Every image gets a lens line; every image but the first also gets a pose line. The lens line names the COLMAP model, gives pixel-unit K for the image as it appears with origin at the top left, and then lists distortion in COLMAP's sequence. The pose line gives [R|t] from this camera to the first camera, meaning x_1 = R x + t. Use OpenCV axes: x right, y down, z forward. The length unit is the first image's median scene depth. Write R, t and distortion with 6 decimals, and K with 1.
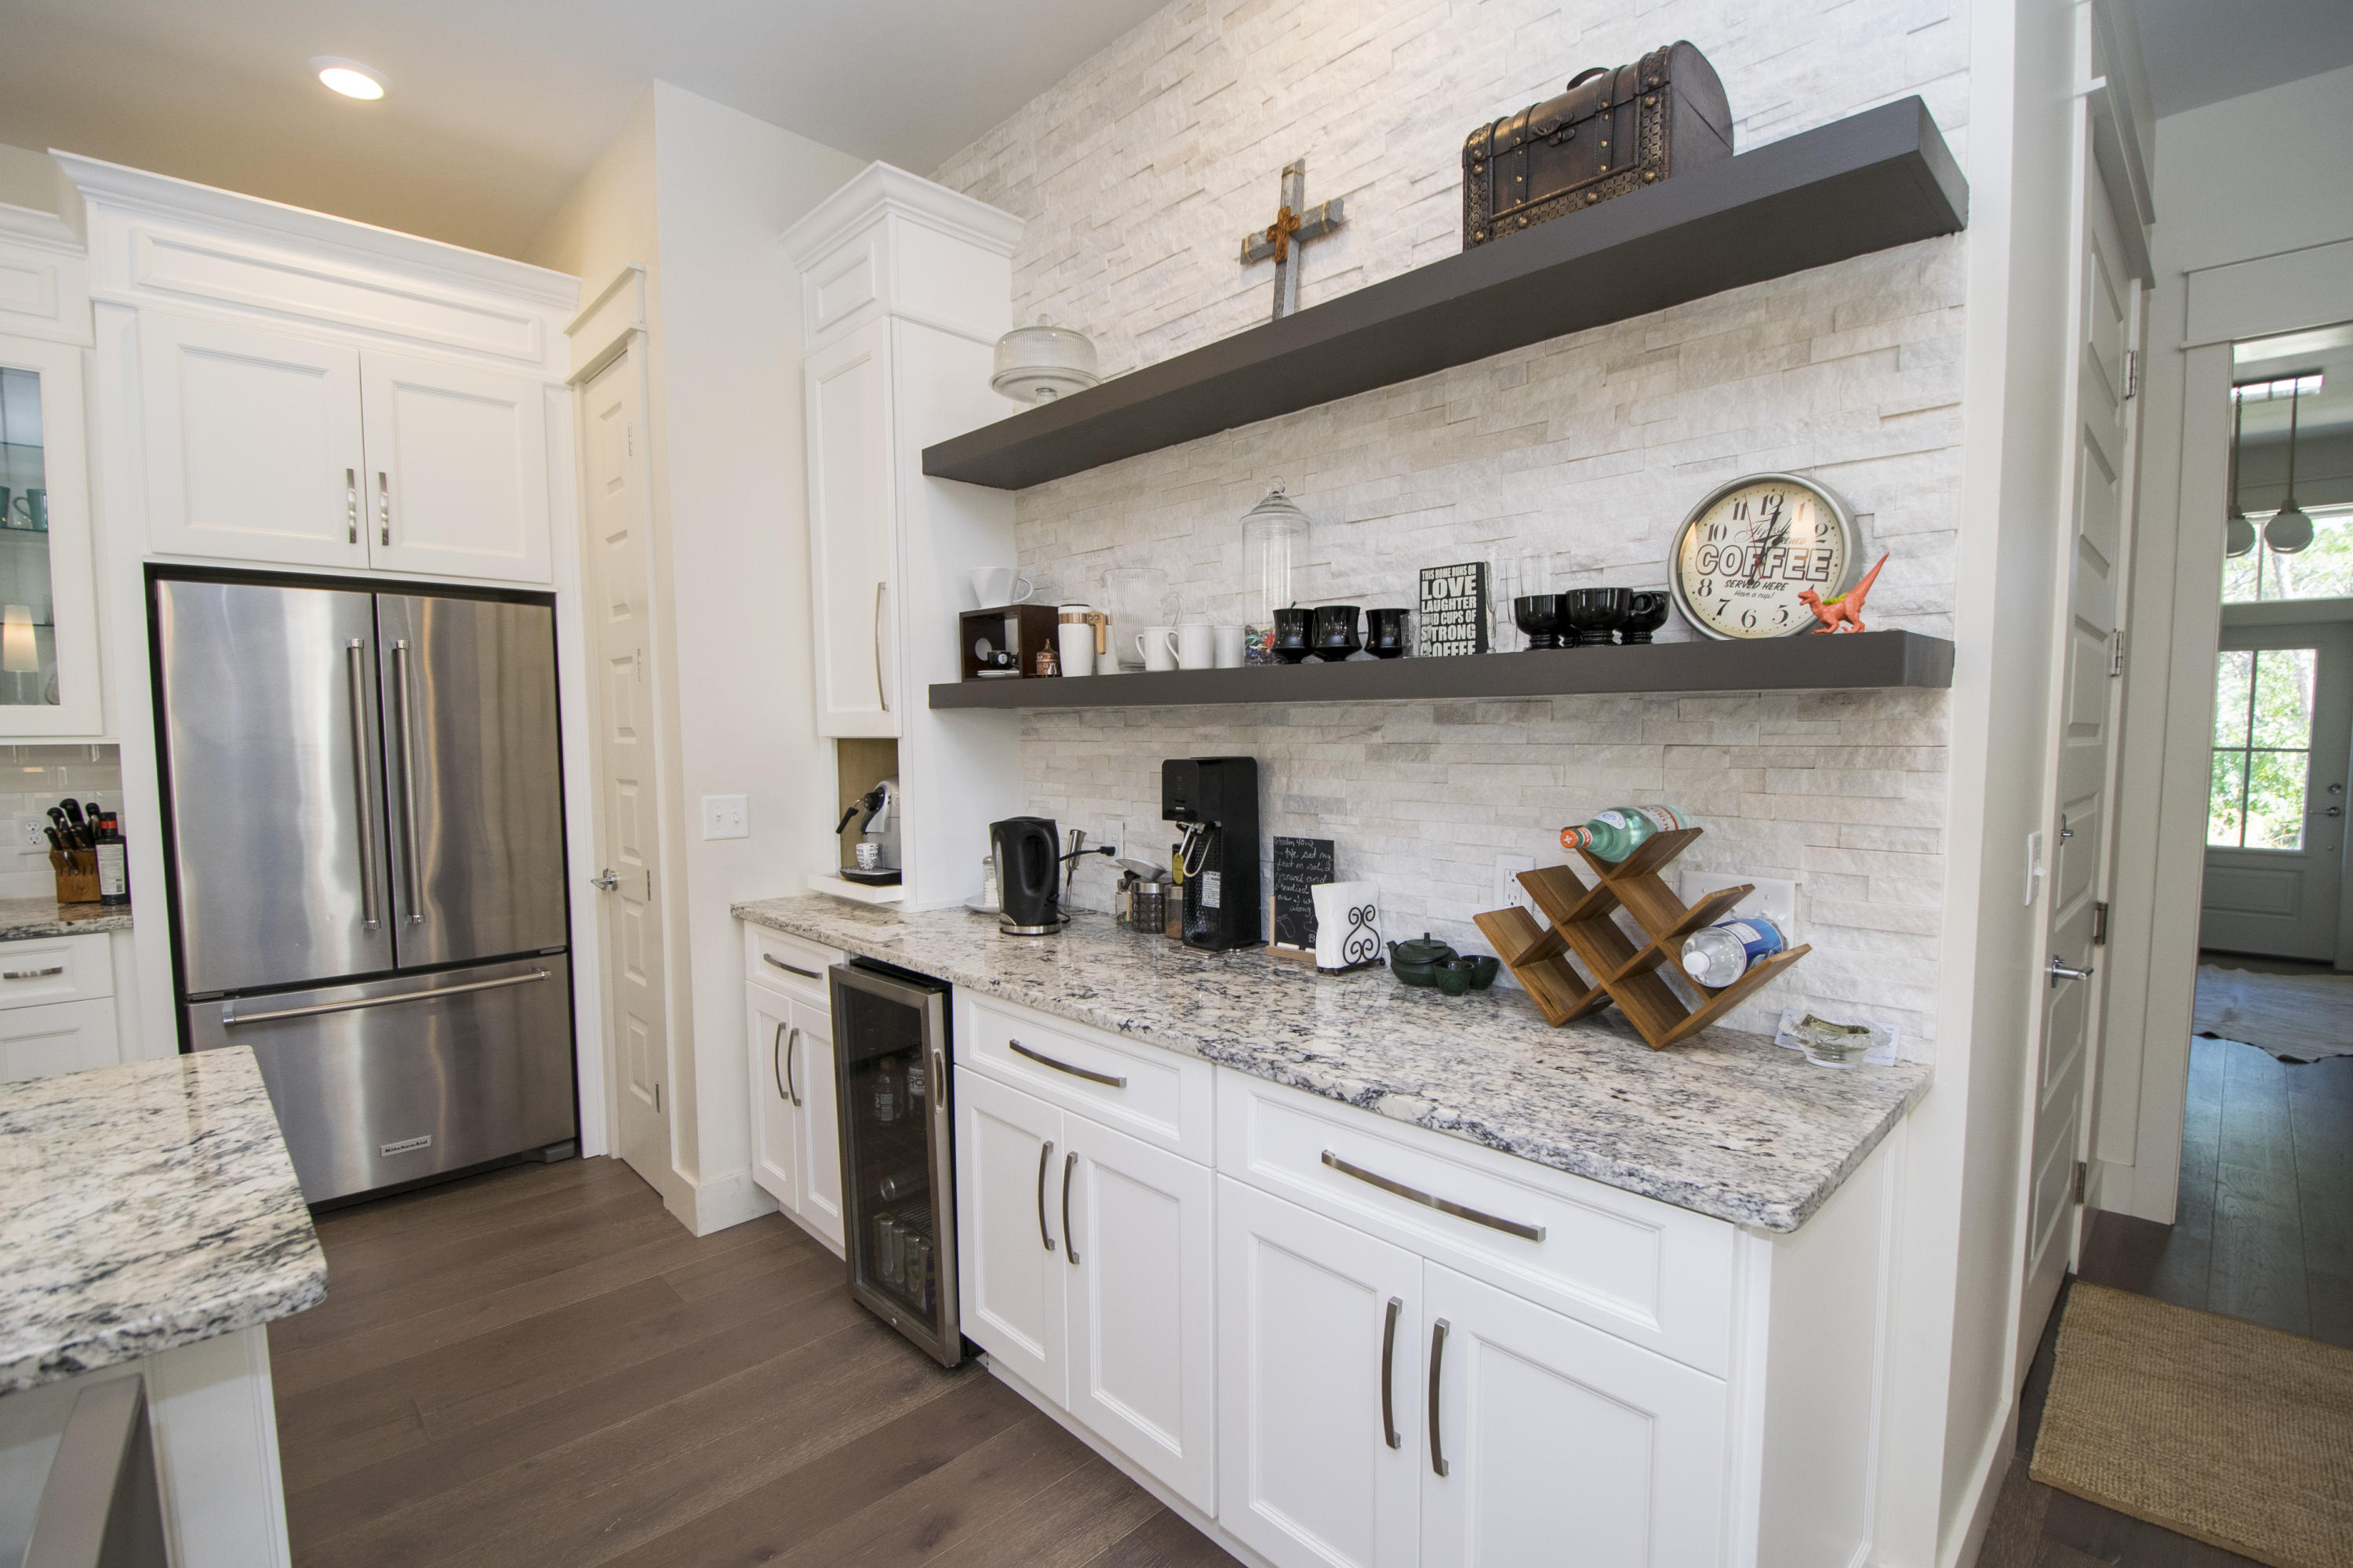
lens RADIAL K [[1051.6, 0, 1208.3], [0, 1051.6, 810.6], [0, 0, 1]] dist [-0.008228, -0.011068]
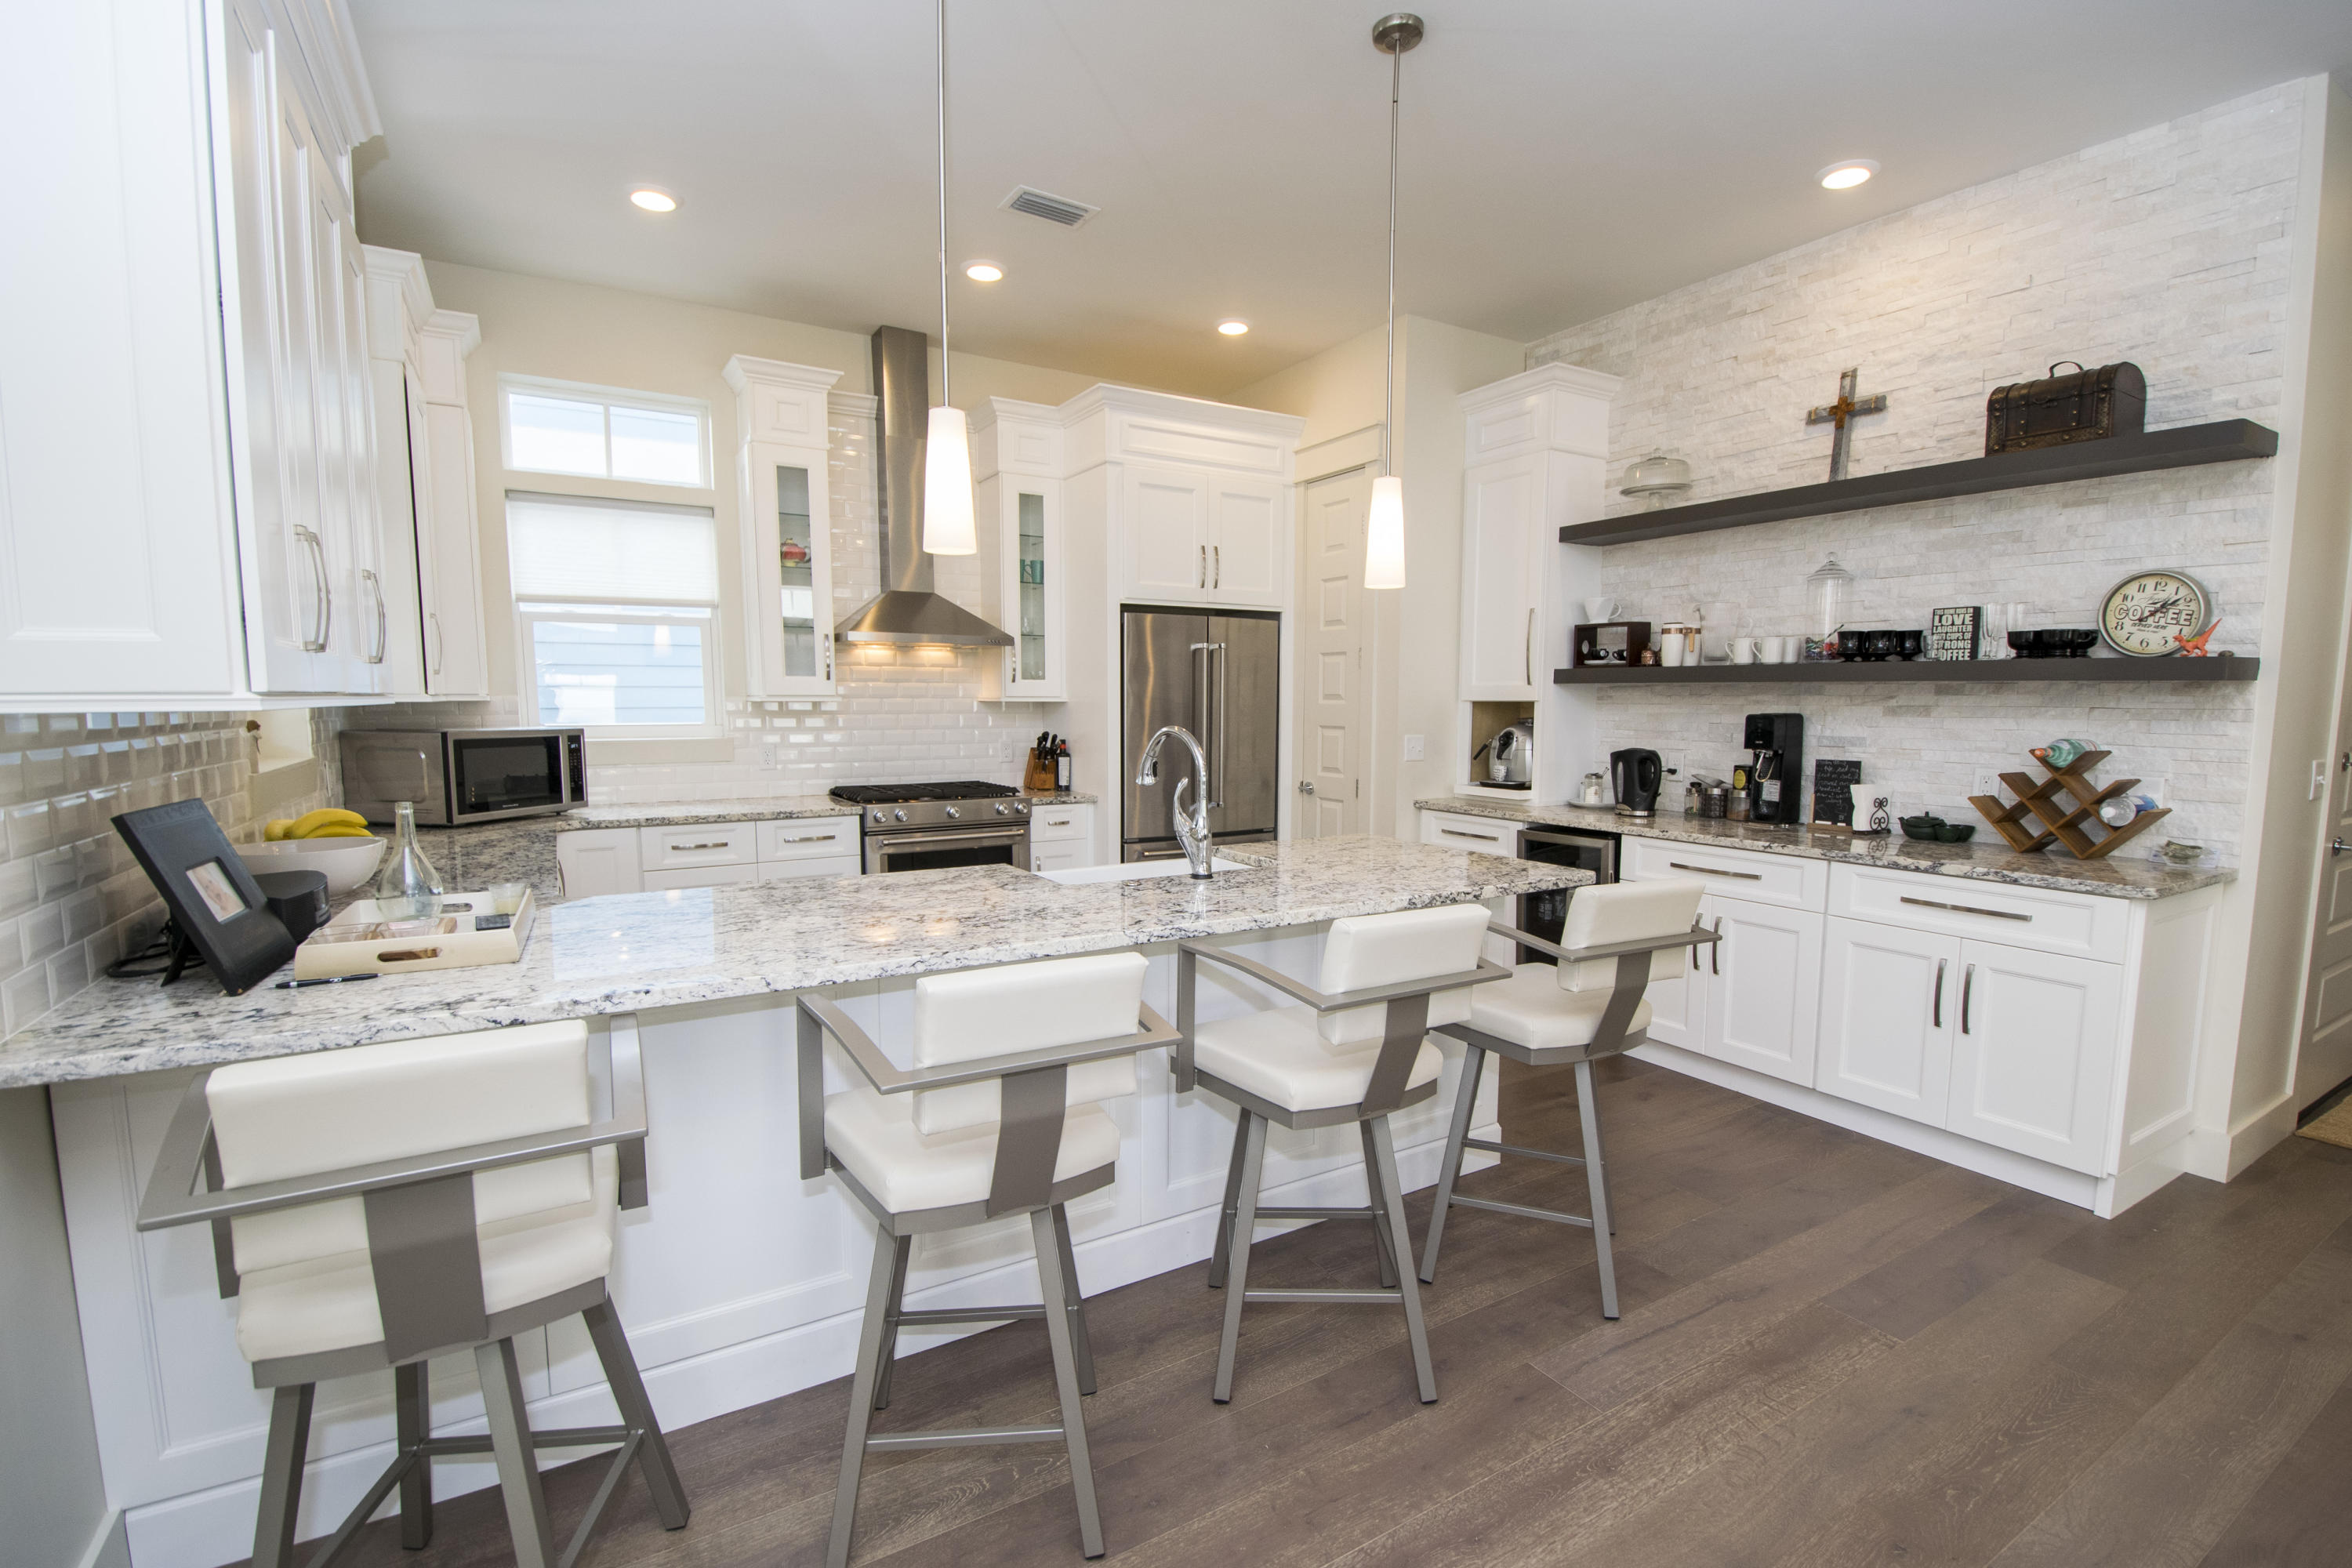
lens RADIAL K [[1051.1, 0, 1187.9], [0, 1051.1, 811.4], [0, 0, 1]] dist [-0.008228, -0.011068]
pose [[0.966668, 0.031478, -0.254090, -0.476334], [-0.023416, 0.999124, 0.034693, 0.071360], [0.254960, -0.027587, 0.966558, -0.893271]]
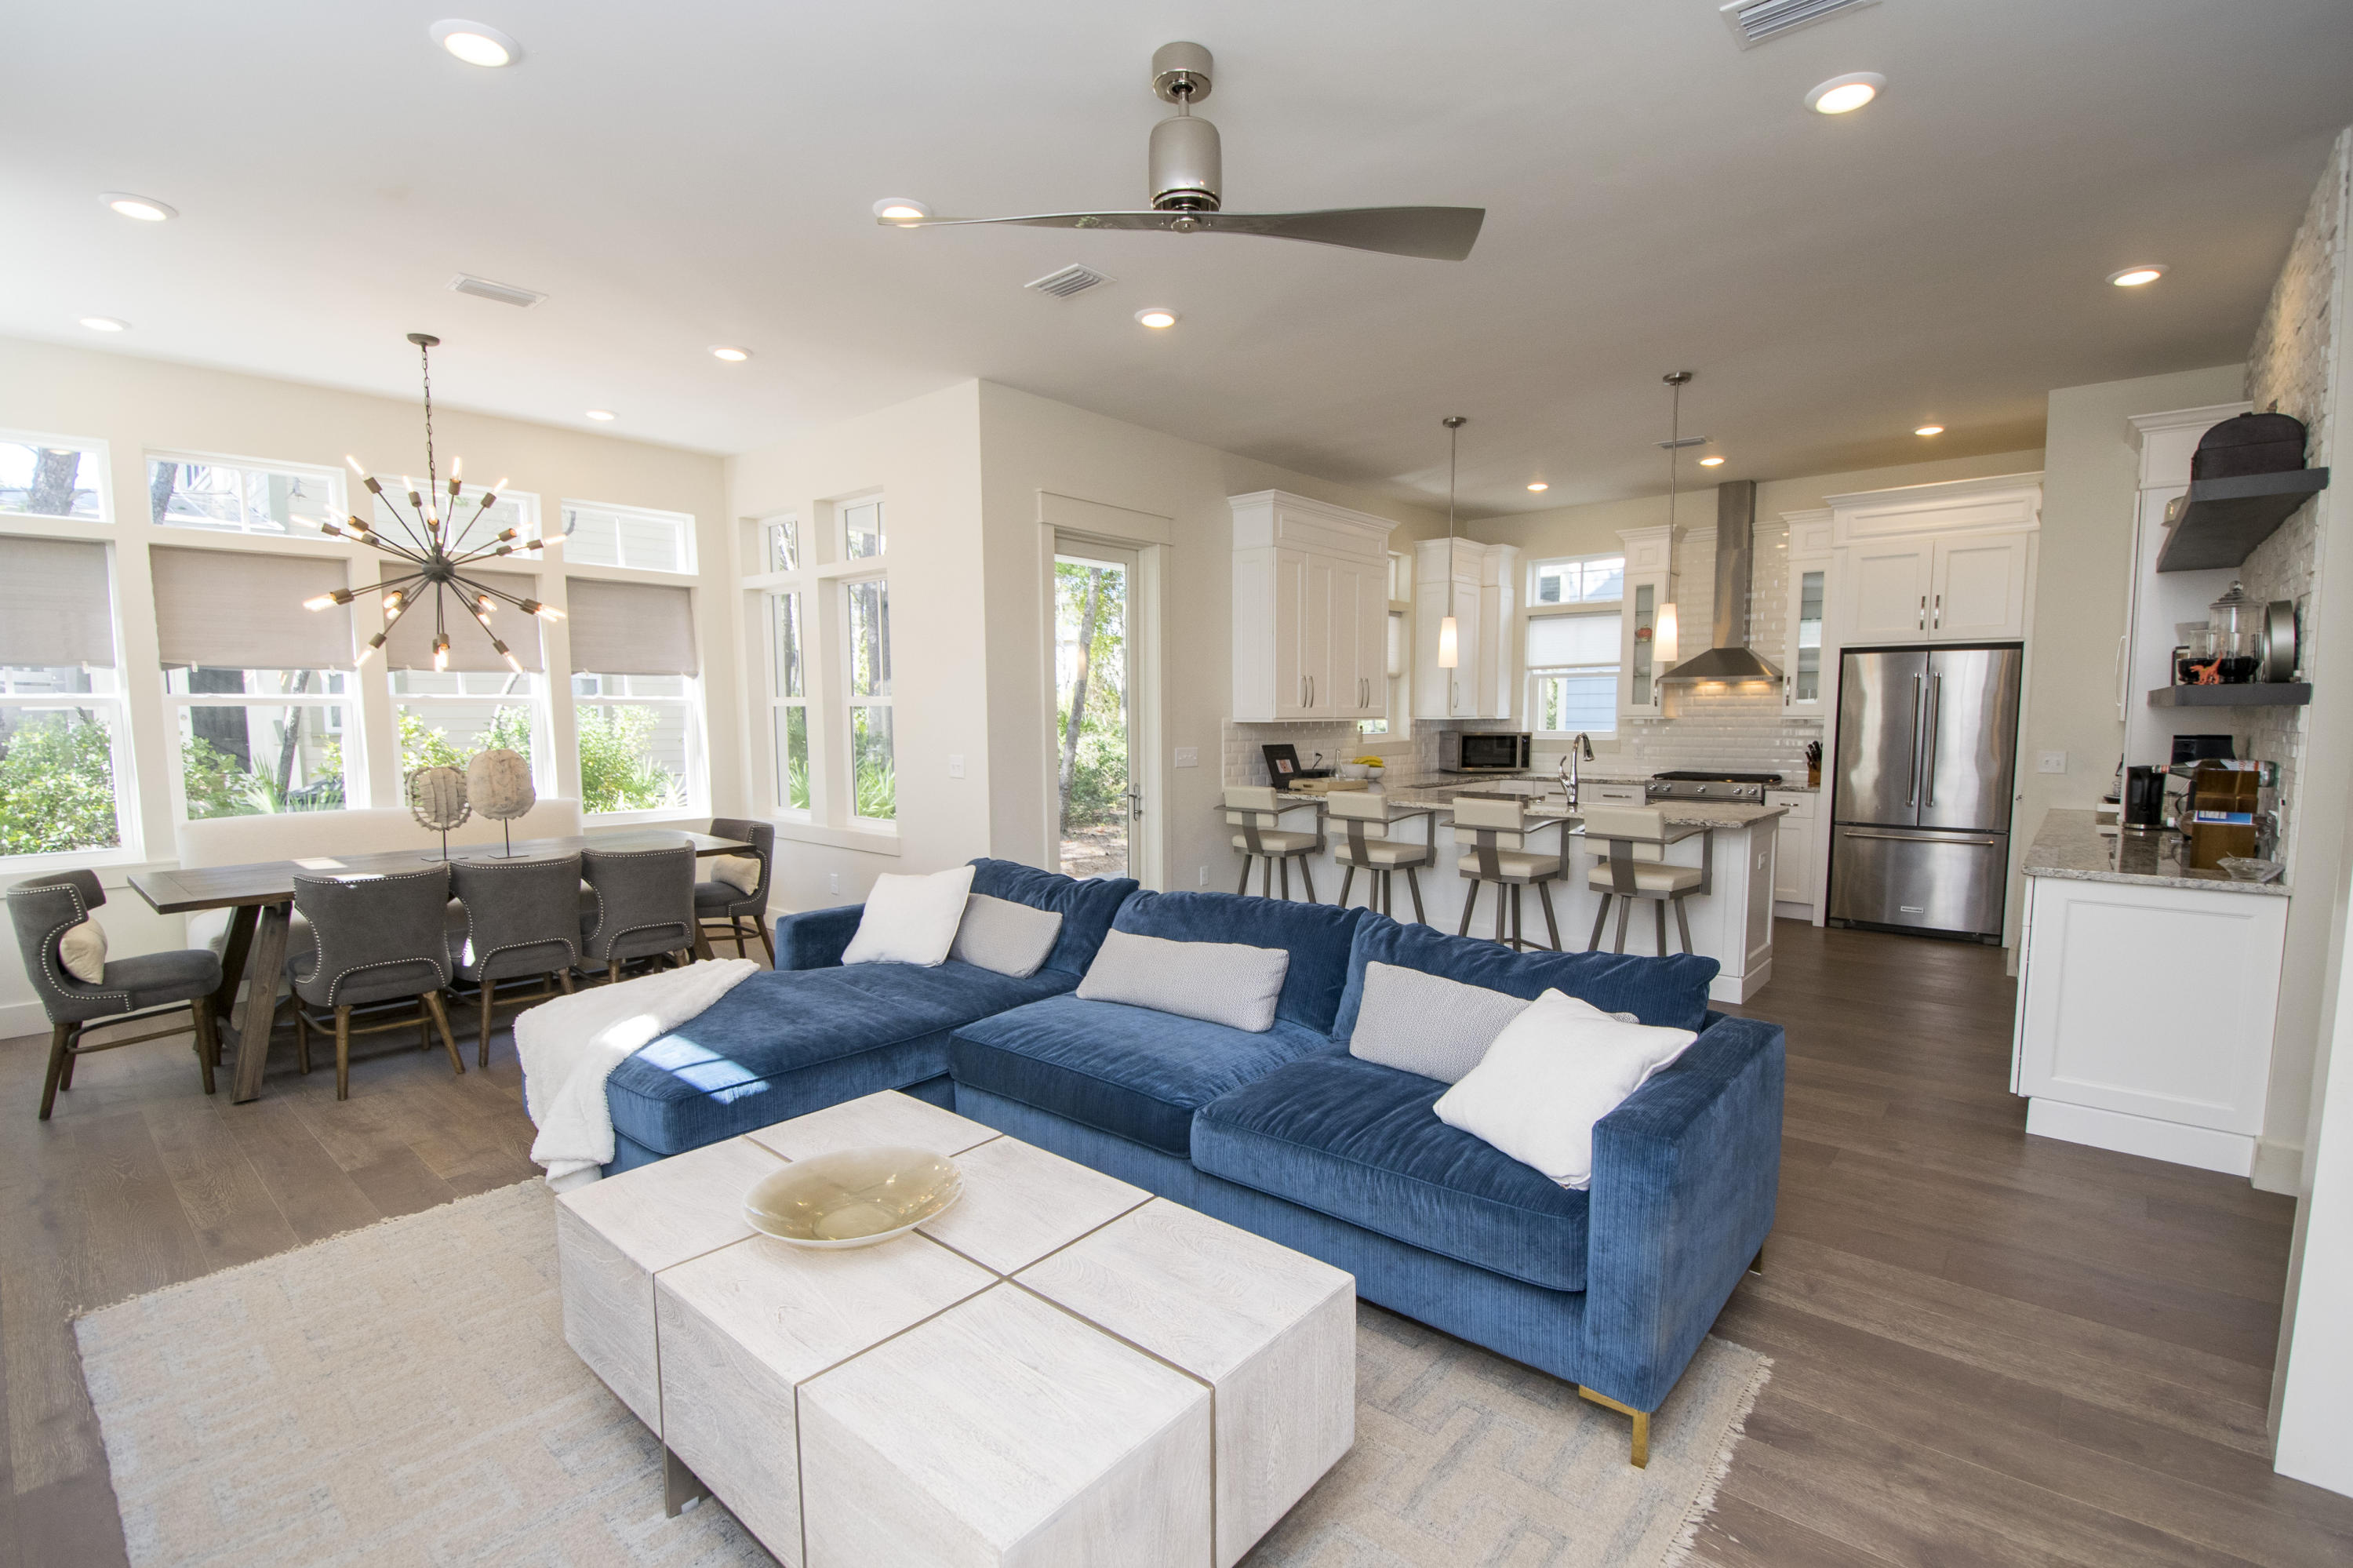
lens RADIAL K [[1051.6, 0, 1166.5], [0, 1051.6, 812.5], [0, 0, 1]] dist [-0.008228, -0.011068]
pose [[0.043043, 0.096365, -0.994415, 1.681358], [-0.067517, 0.993343, 0.093338, 0.037729], [0.996789, 0.063123, 0.049263, -0.851969]]
